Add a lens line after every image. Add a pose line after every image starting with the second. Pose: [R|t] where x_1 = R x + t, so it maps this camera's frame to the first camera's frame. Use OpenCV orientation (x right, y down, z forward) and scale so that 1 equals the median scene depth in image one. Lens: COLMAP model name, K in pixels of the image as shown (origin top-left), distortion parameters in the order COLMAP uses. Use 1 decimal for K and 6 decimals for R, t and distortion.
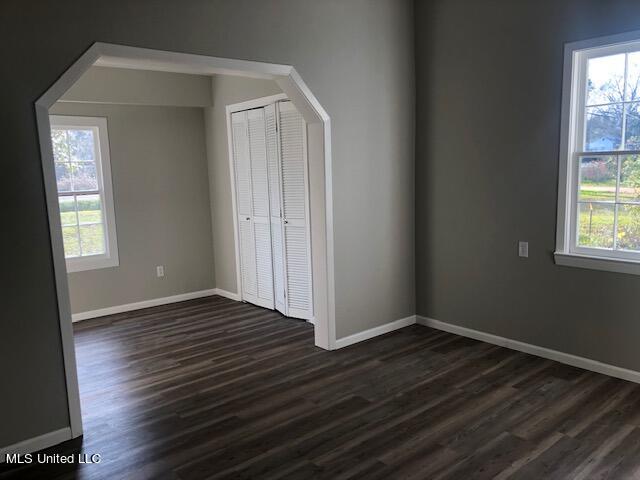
lens RADIAL K [[518.2, 0, 320.0], [0, 518.2, 240.0], [0, 0, 1]] dist [0.001557, 0.006183]
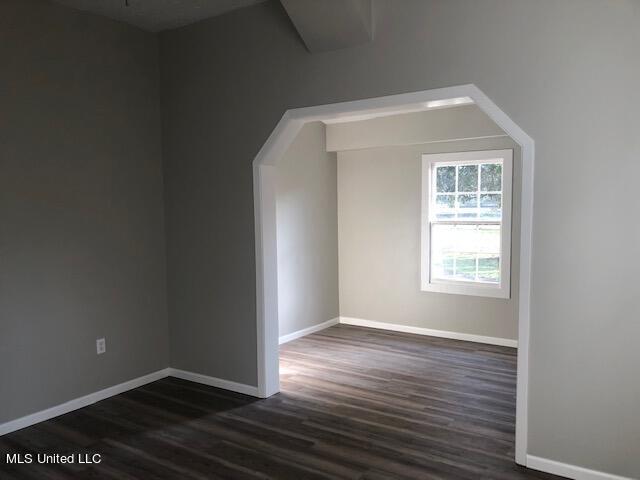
lens RADIAL K [[518.2, 0, 320.0], [0, 518.2, 240.0], [0, 0, 1]] dist [0.001557, 0.006183]
pose [[0.271833, 0.096836, -0.957460, 0.683459], [-0.133765, 0.989068, 0.062056, -0.113396], [0.953003, 0.111206, 0.281814, 0.571142]]
